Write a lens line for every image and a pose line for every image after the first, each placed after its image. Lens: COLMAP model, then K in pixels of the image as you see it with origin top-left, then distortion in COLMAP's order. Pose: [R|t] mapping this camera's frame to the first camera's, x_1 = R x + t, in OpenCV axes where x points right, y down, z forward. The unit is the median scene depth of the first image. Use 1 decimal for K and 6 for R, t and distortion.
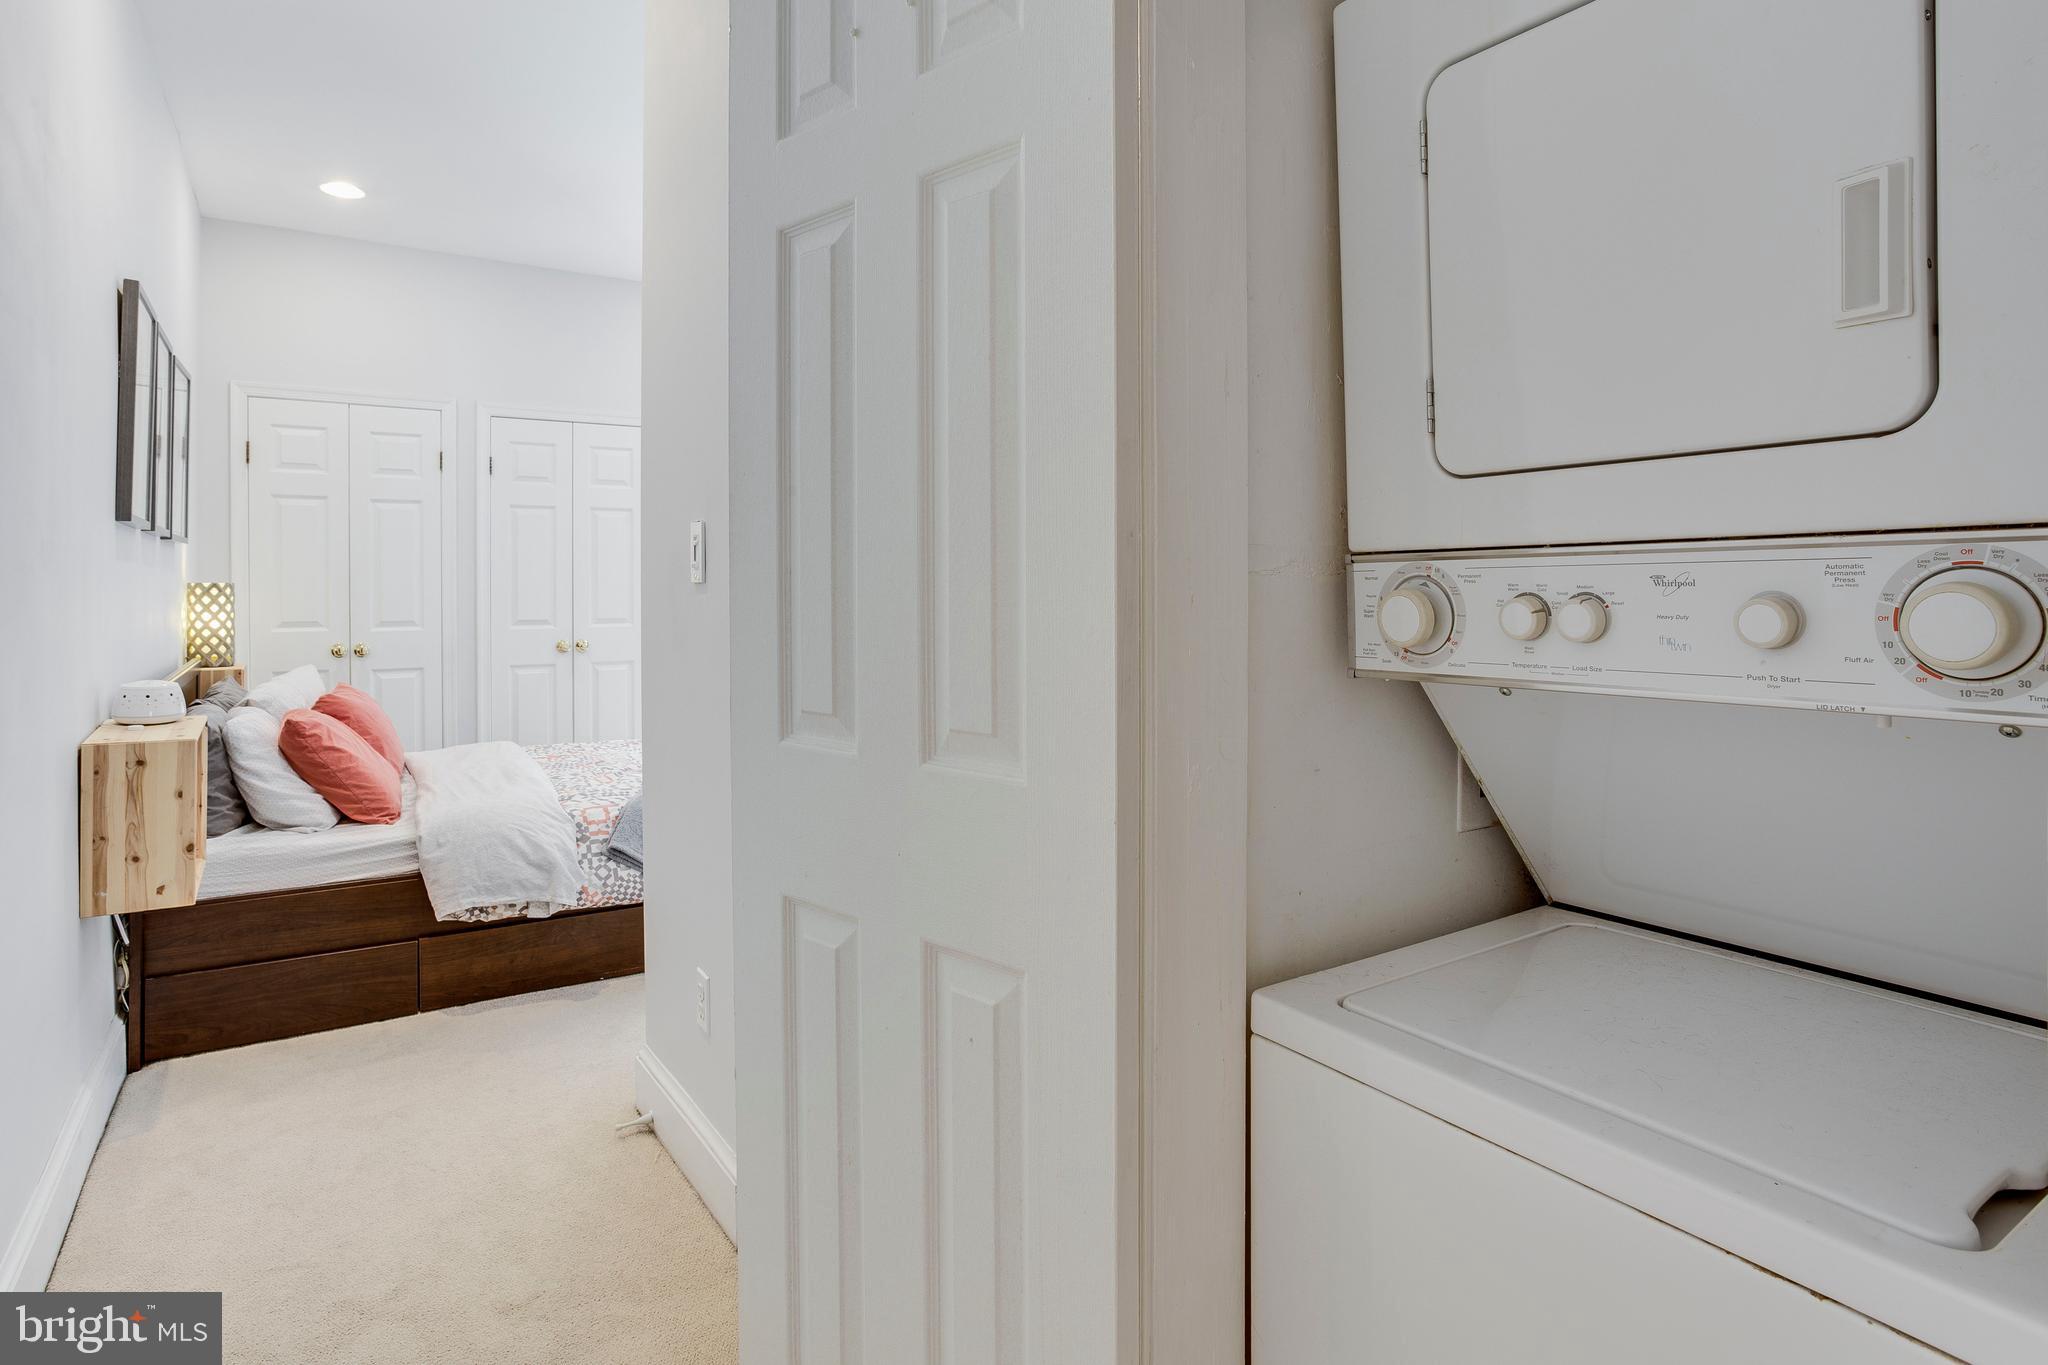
lens RADIAL K [[1112.4, 0, 1015.2], [0, 1112.4, 586.9], [0, 0, 1]] dist [-0.020413, 0.004566]
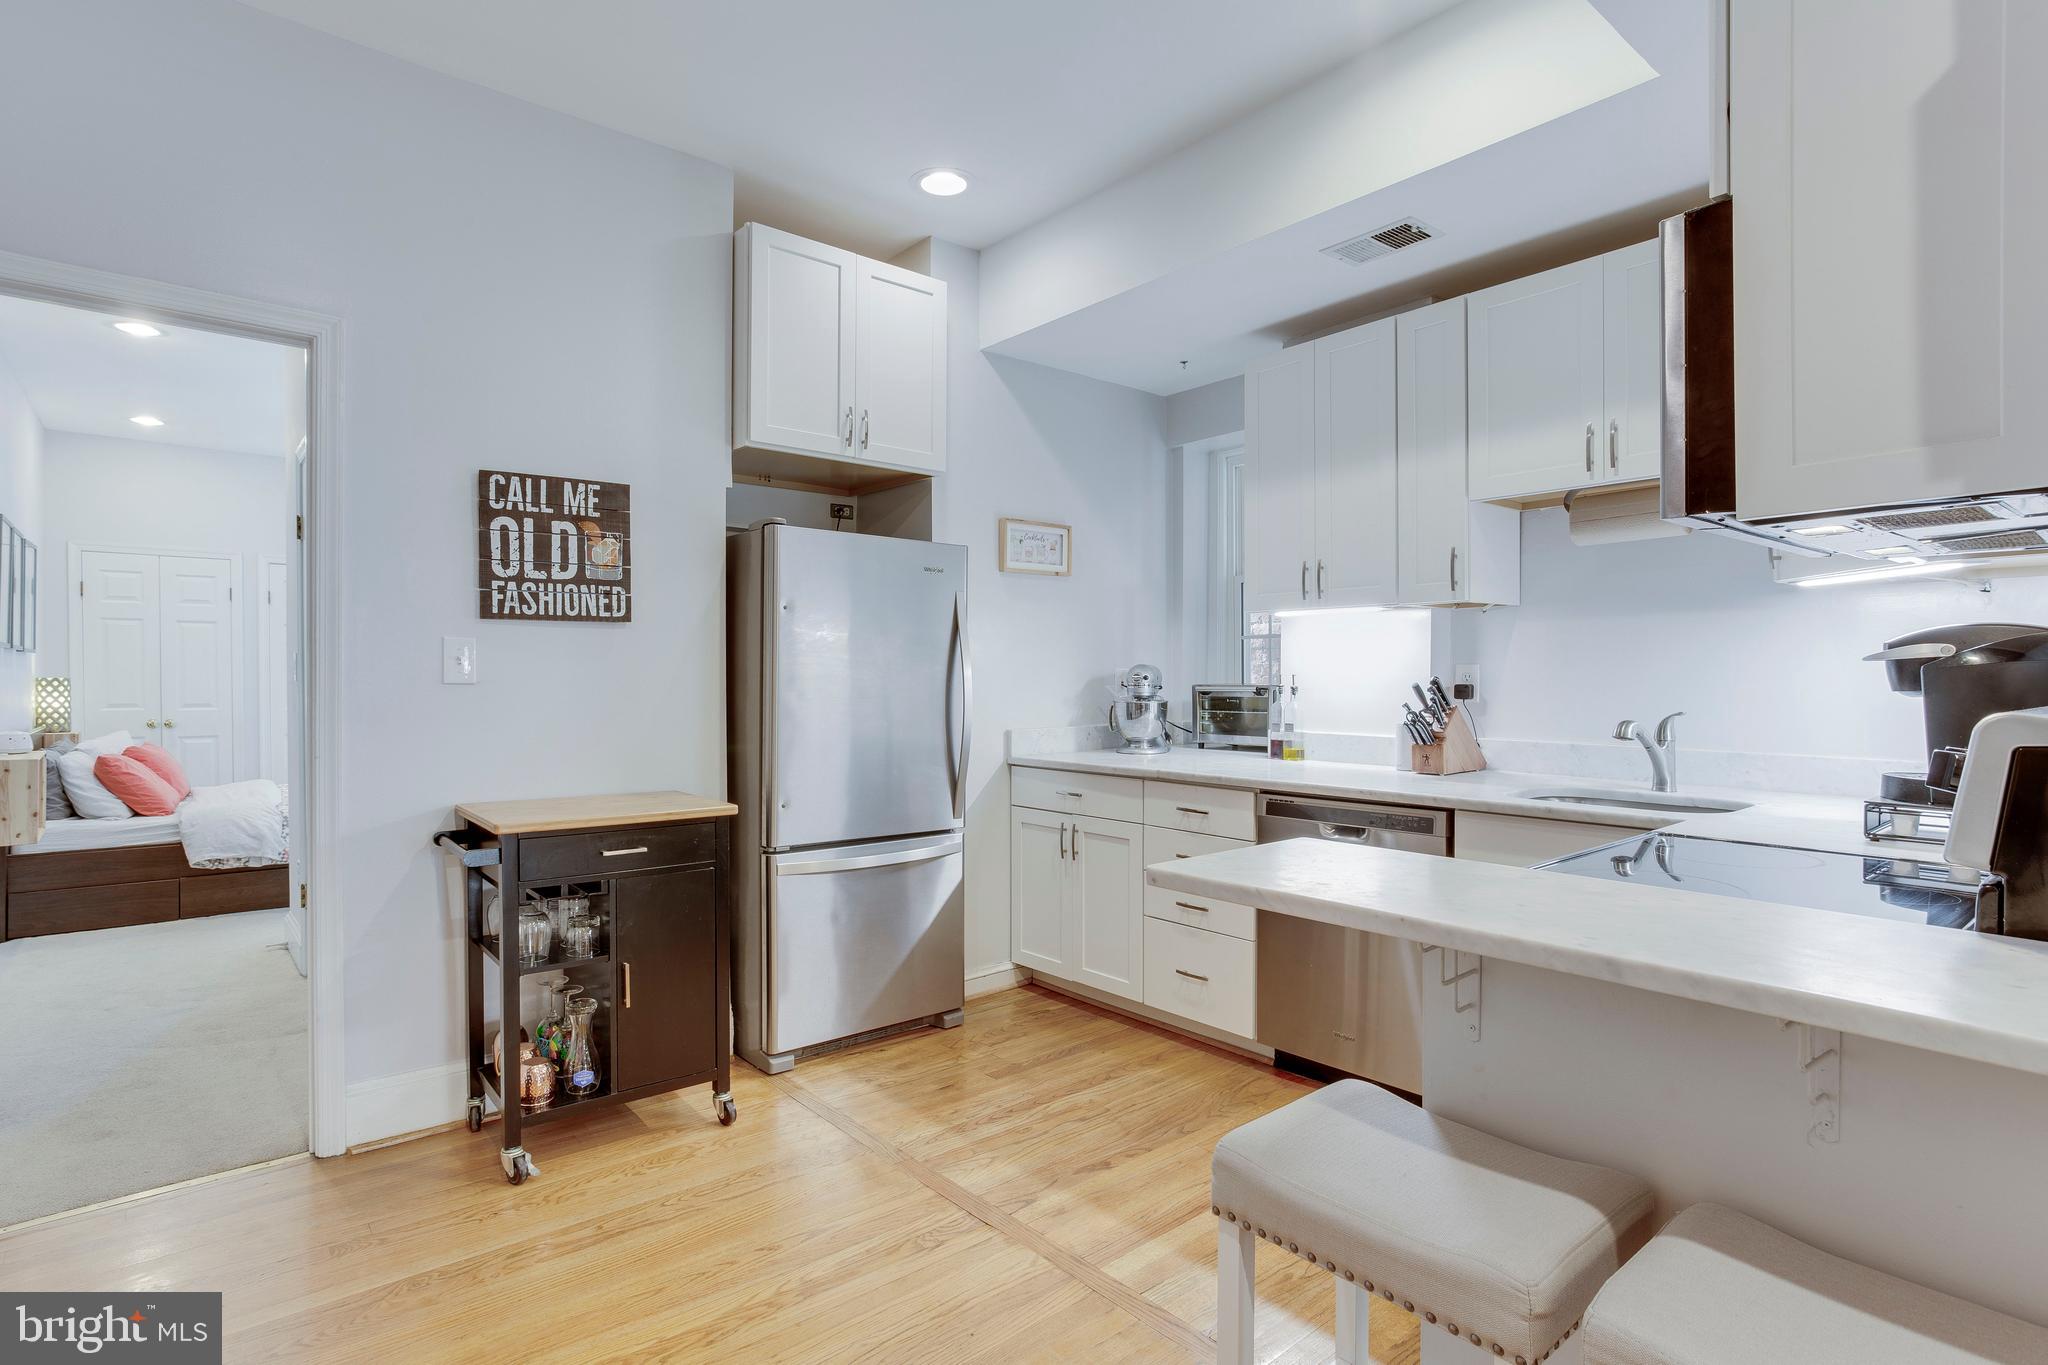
lens RADIAL K [[1031.3, 0, 1011.9], [0, 1031.3, 682.0], [0, 0, 1]] dist [-0.041854, 0.024010]
pose [[0.992902, -0.001189, 0.118925, 0.429844], [0.000577, 0.999986, 0.005180, -0.004019], [-0.118930, -0.005075, 0.992890, -0.561164]]
